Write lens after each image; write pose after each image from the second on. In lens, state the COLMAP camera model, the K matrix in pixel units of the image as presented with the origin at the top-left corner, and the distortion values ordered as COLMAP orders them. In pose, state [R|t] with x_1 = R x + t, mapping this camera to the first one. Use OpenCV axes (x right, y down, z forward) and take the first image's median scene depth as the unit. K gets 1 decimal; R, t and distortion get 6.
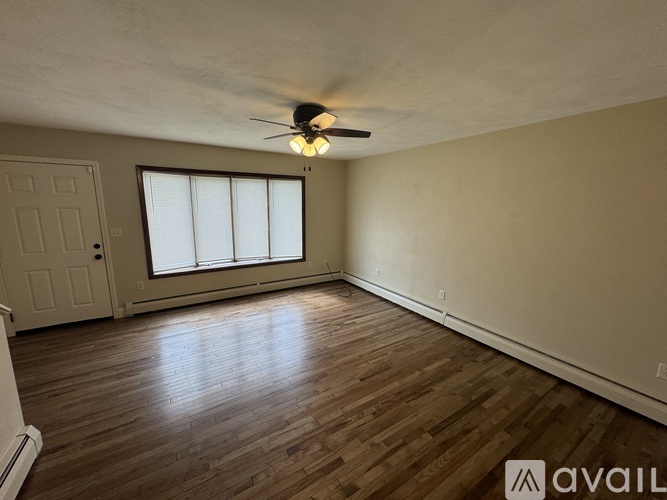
lens RADIAL K [[264.2, 0, 331.1], [0, 264.2, 249.1], [0, 0, 1]] dist [0.002052, 0.000138]
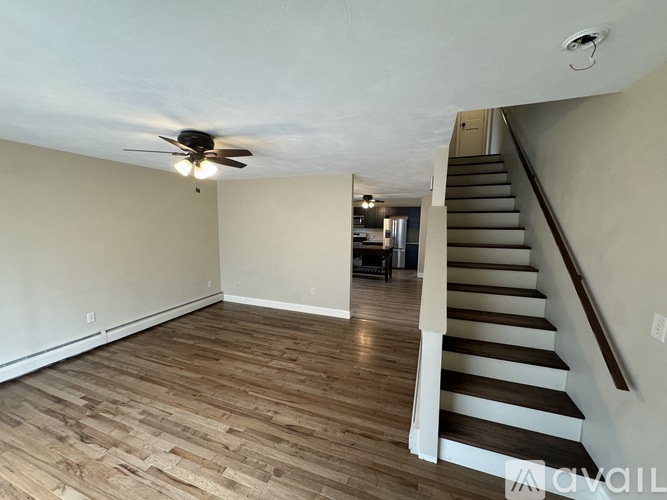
lens RADIAL K [[264.2, 0, 333.5], [0, 264.2, 250.0], [0, 0, 1]] dist [0.002052, 0.000138]
pose [[-0.608794, -0.108863, 0.785823, -0.981375], [0.125834, 0.964749, 0.231138, -0.201683], [-0.783285, 0.239599, -0.573635, 0.985311]]
